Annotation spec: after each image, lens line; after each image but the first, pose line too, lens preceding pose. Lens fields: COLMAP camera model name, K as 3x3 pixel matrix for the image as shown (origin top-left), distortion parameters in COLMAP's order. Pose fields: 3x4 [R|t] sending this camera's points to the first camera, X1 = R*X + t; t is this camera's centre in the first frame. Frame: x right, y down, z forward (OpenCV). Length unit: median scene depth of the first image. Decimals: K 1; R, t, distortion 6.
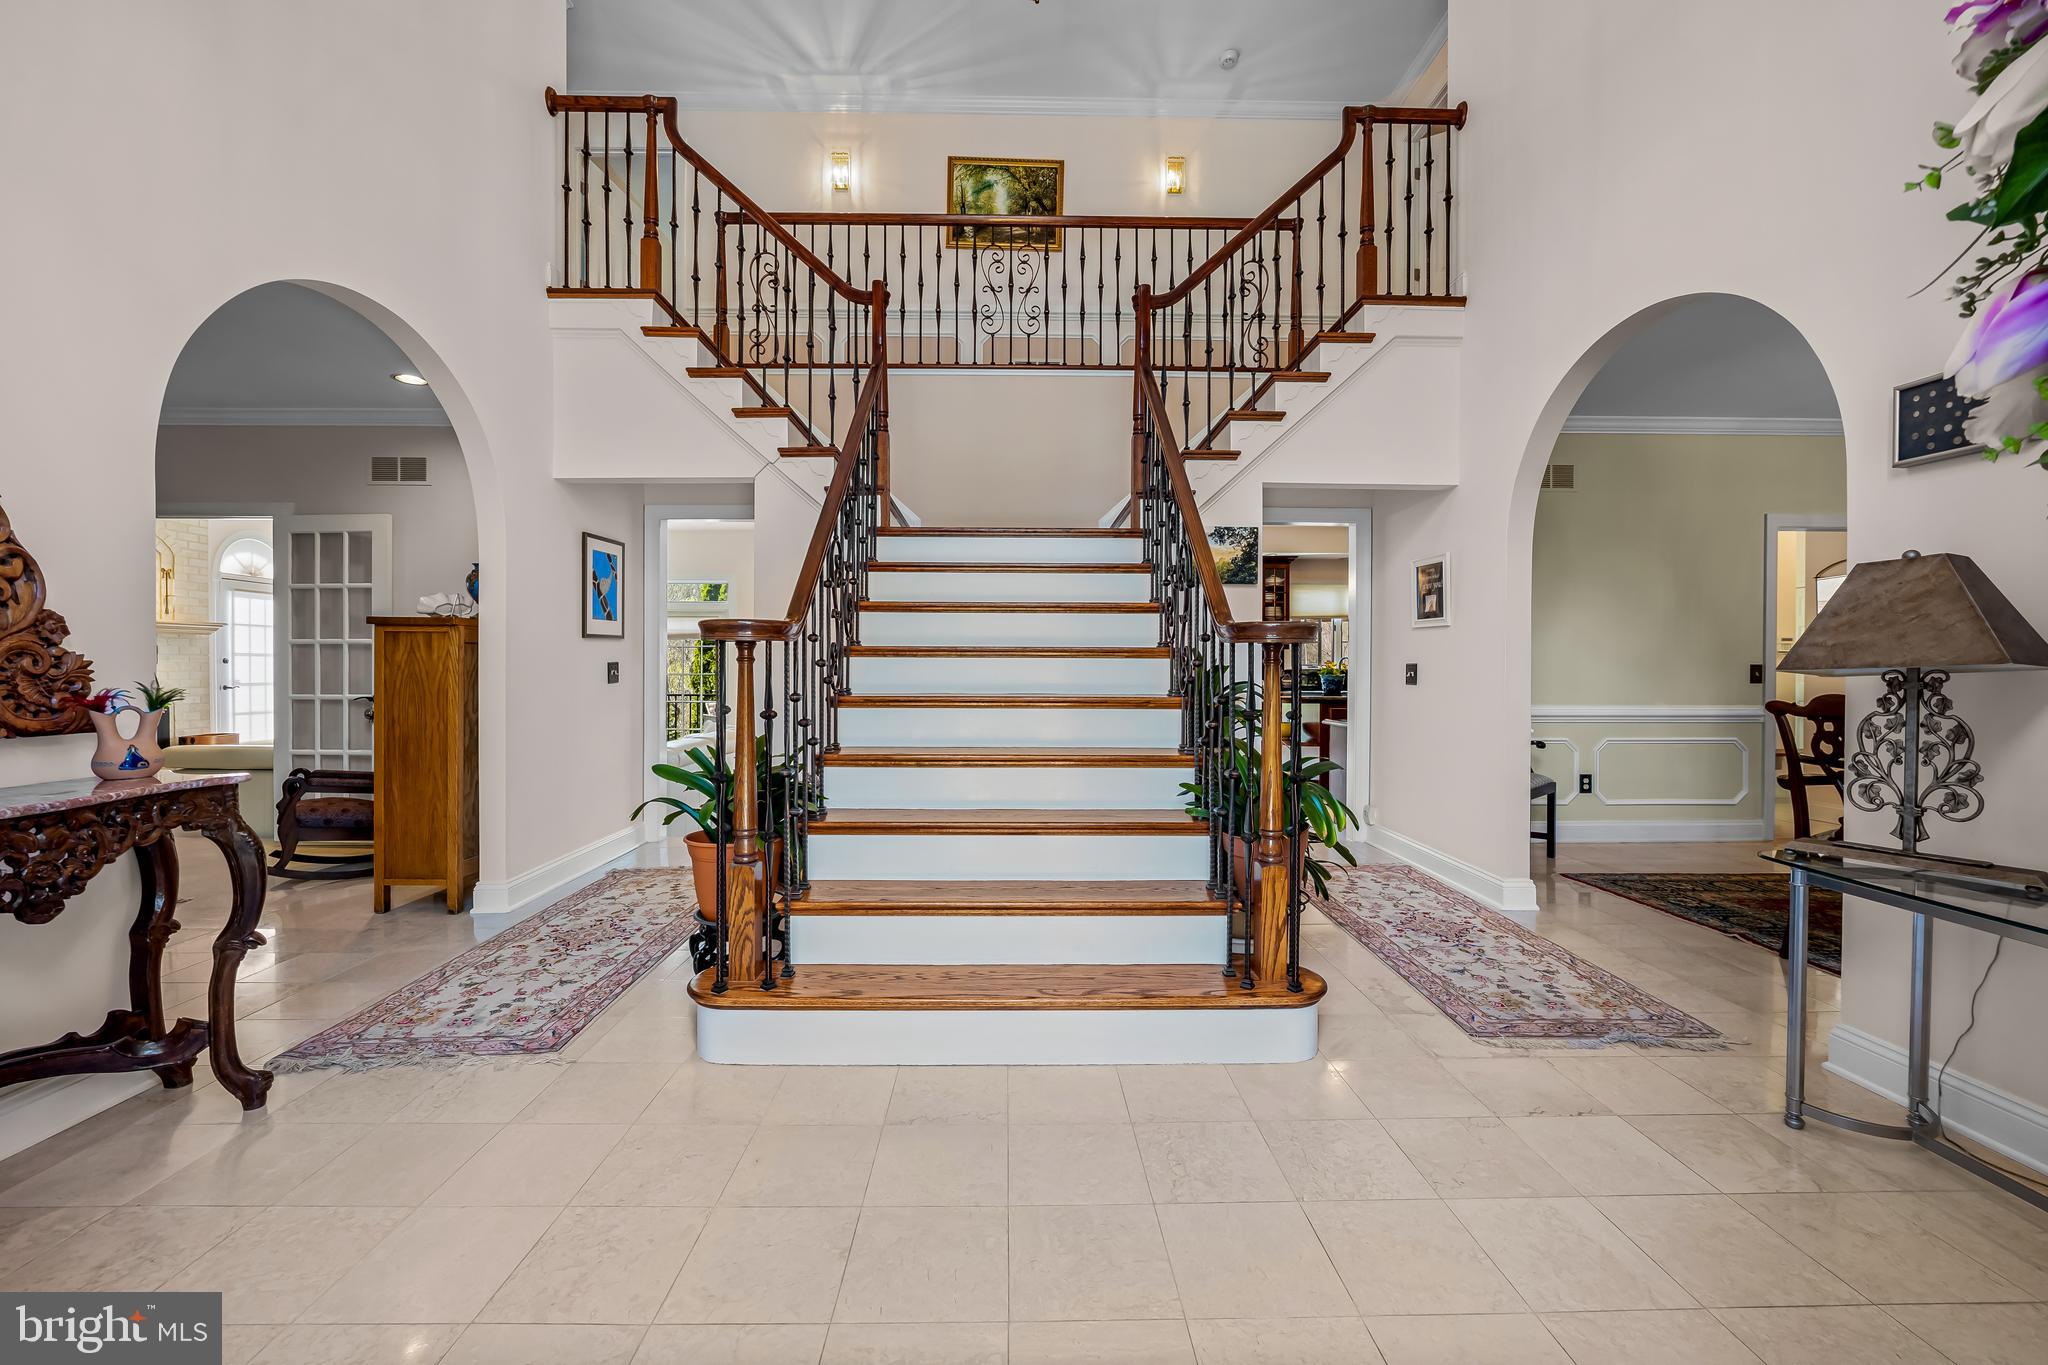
lens RADIAL K [[823.4, 0, 1012.1], [0, 823.4, 683.4], [0, 0, 1]] dist [-0.005504, 0.000683]
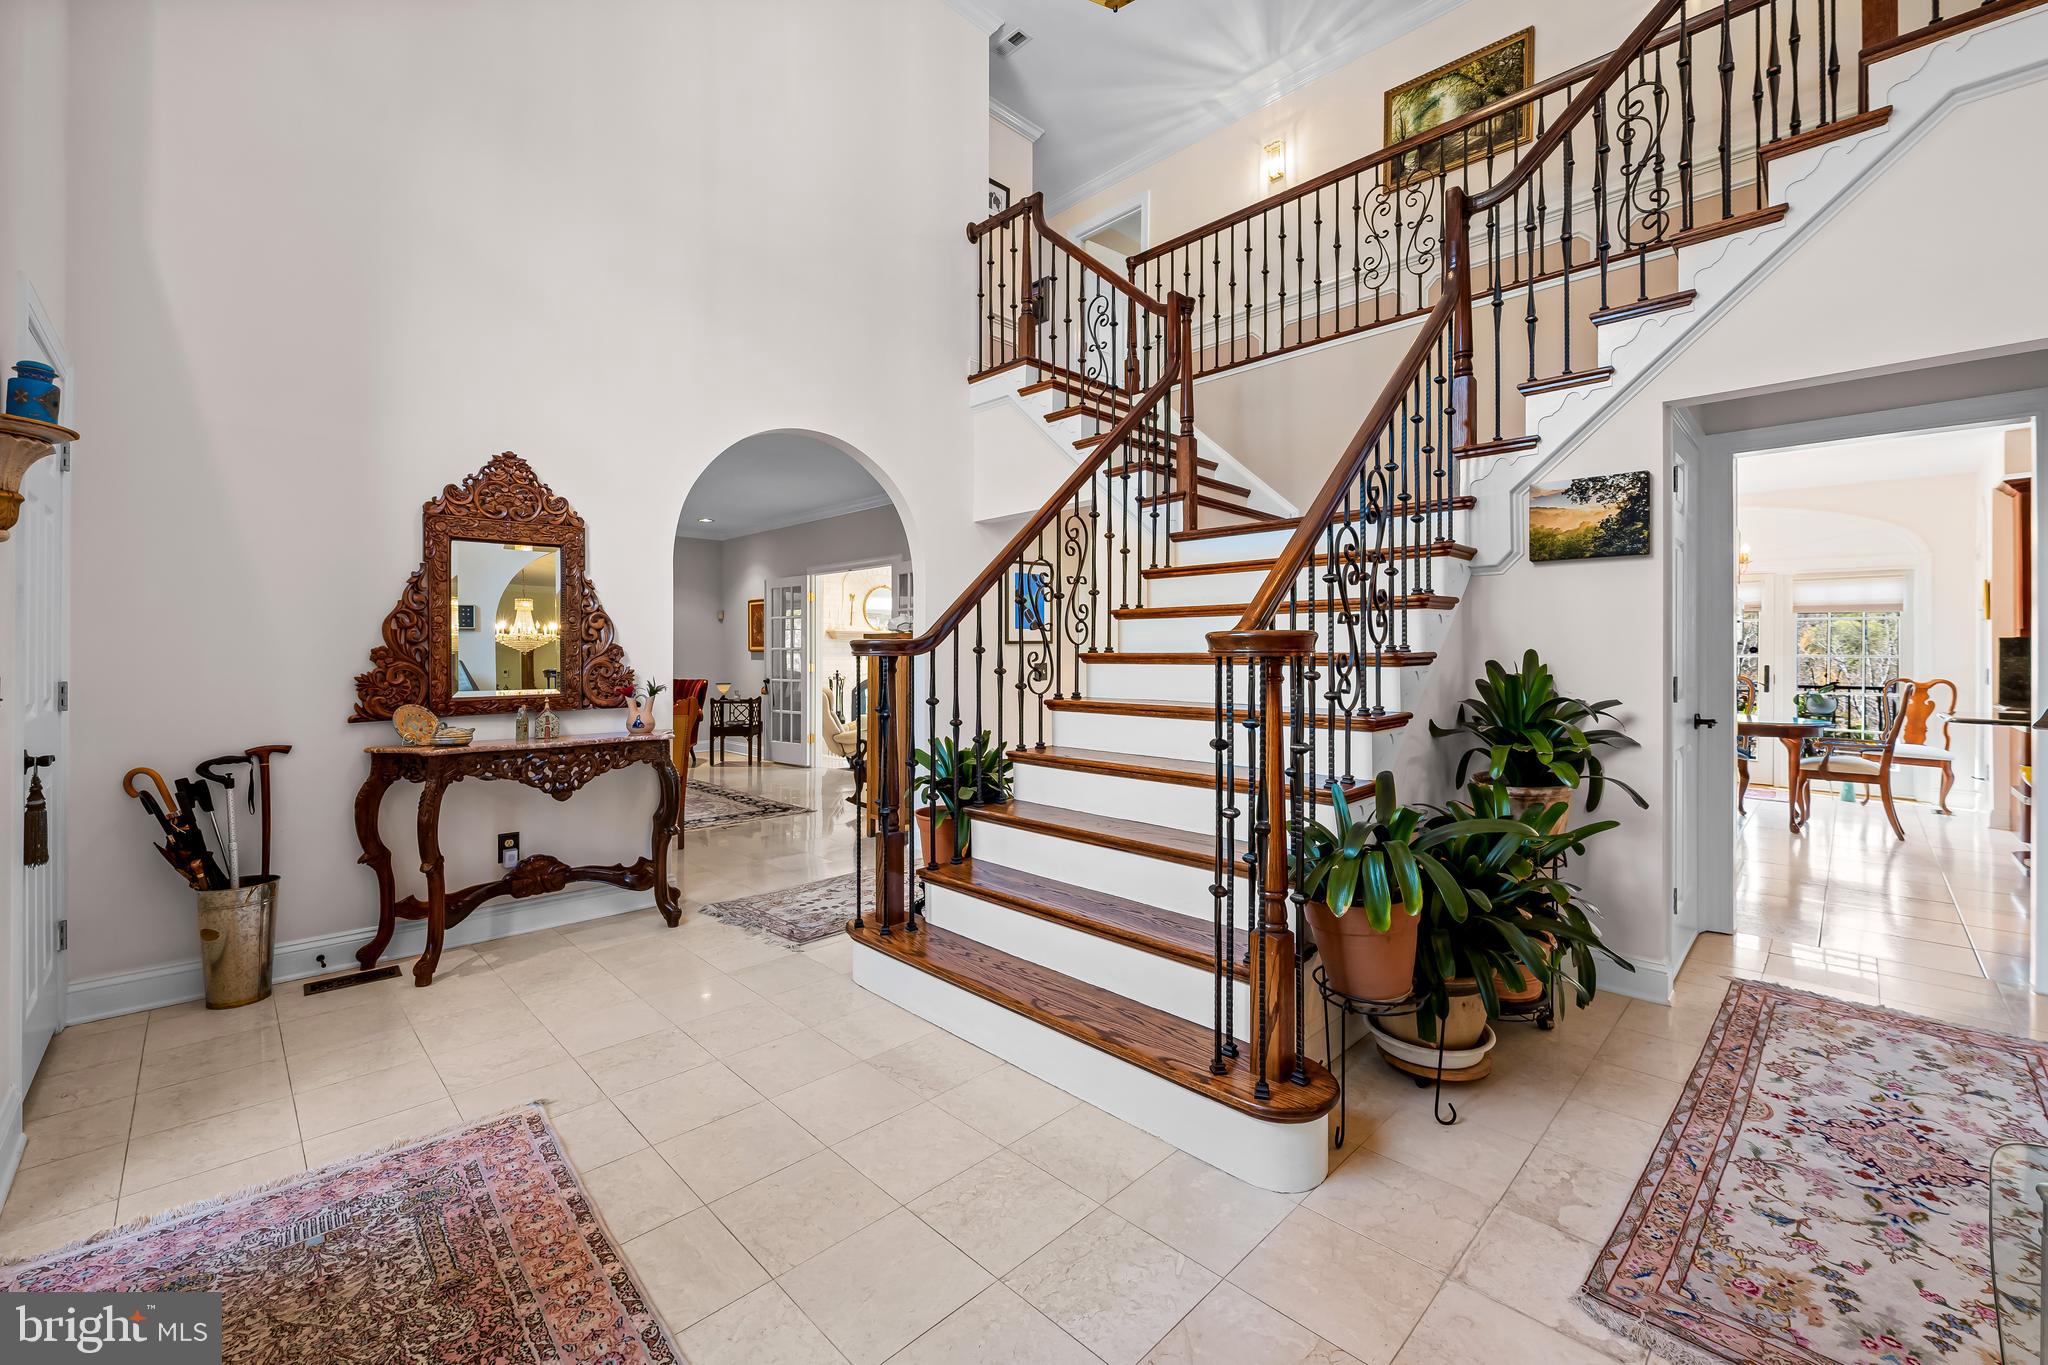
lens RADIAL K [[823.4, 0, 1016.6], [0, 823.4, 663.7], [0, 0, 1]] dist [-0.005504, 0.000683]
pose [[0.692871, 0.003714, -0.721052, 0.460864], [-0.012107, 0.999906, -0.006483, -0.021050], [0.720960, 0.013222, 0.692851, 0.169362]]
